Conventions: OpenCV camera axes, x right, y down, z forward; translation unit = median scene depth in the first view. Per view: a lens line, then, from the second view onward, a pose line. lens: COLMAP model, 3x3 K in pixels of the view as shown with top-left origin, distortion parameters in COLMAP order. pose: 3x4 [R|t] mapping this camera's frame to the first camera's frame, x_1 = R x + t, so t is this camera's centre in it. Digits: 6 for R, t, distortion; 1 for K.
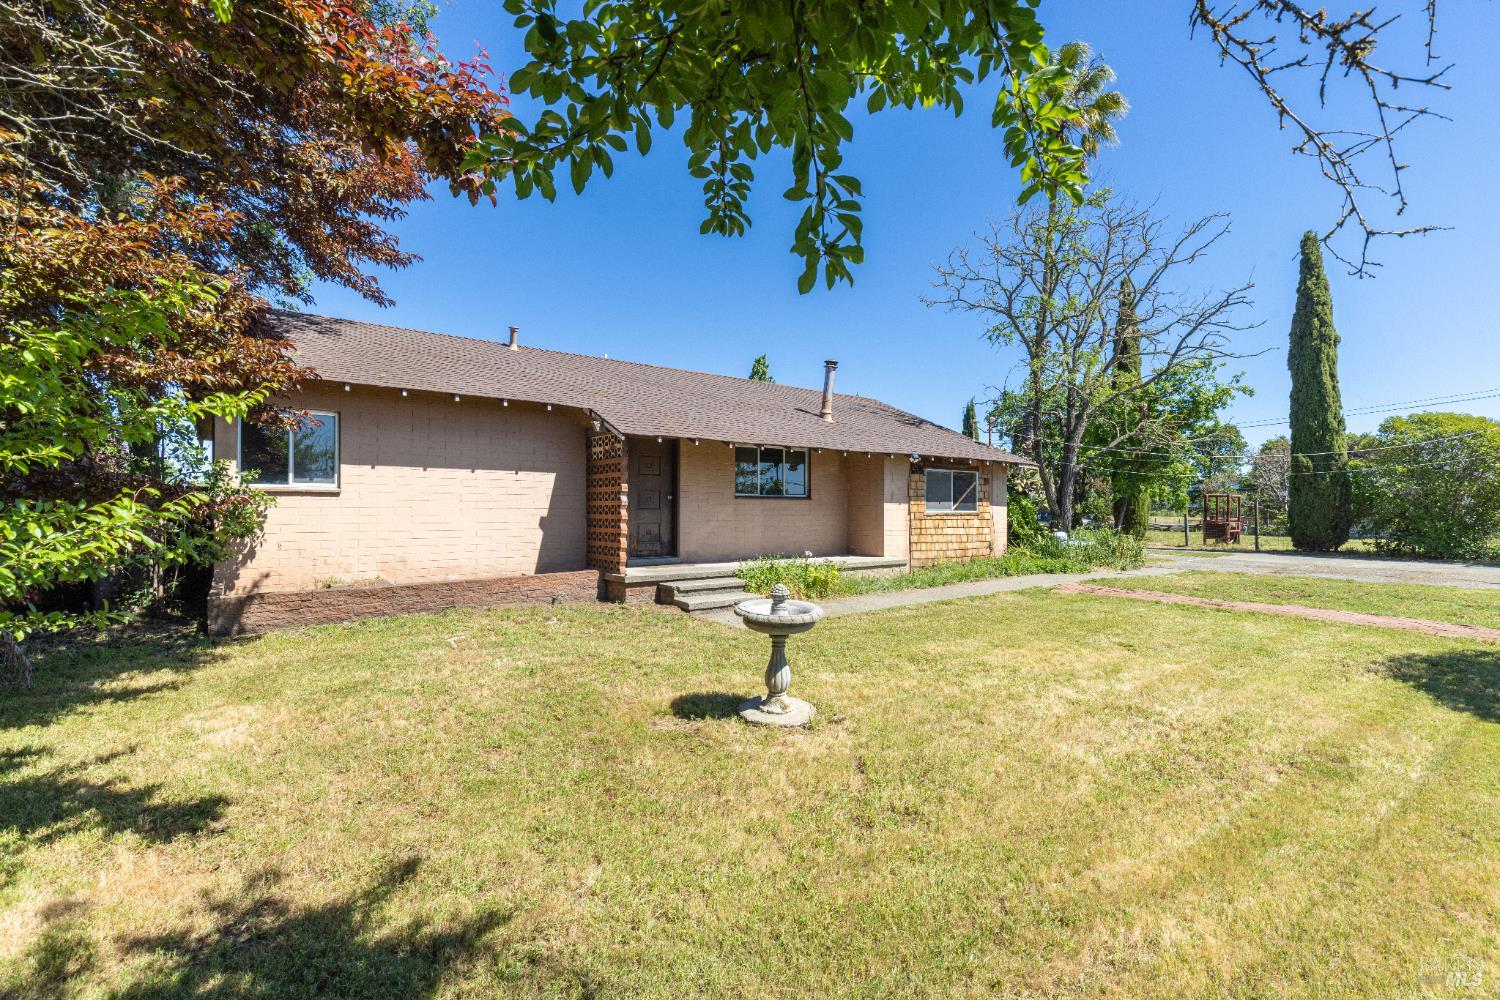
lens RADIAL K [[675.6, 0, 750.5], [0, 675.6, 503.9], [0, 0, 1]] dist [0.004587, 0.000555]
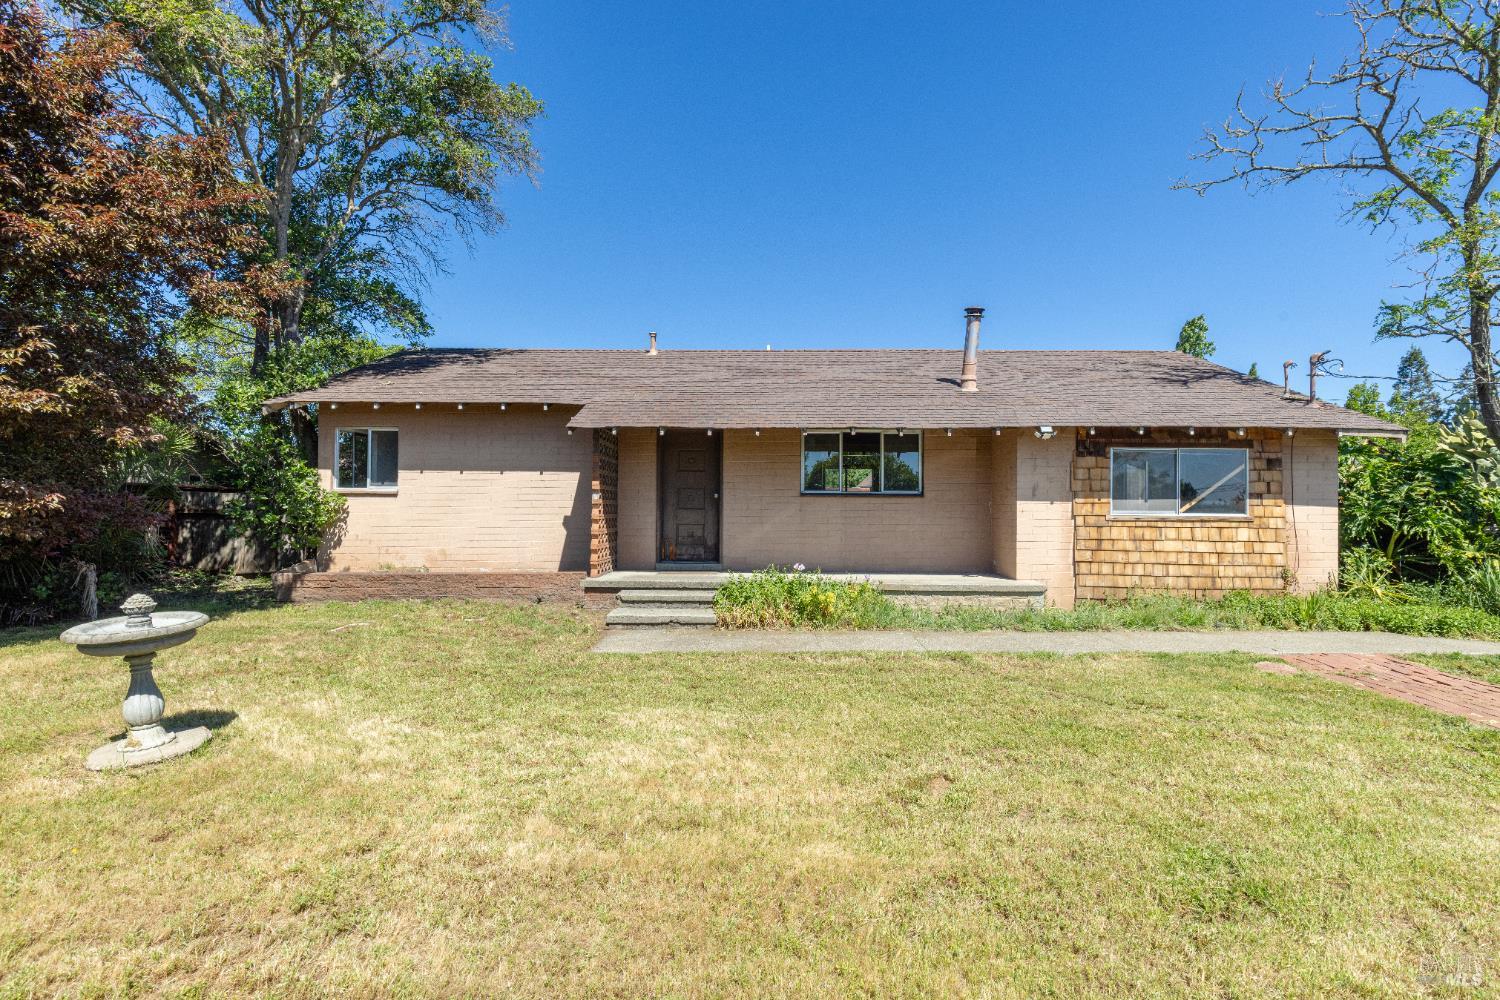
lens RADIAL K [[675.6, 0, 750.2], [0, 675.6, 499.7], [0, 0, 1]] dist [0.004587, 0.000555]
pose [[0.779908, -0.007240, -0.625853, 0.456096], [0.000040, 0.999934, -0.011518, 0.005554], [0.625895, 0.008957, 0.779856, 0.325323]]
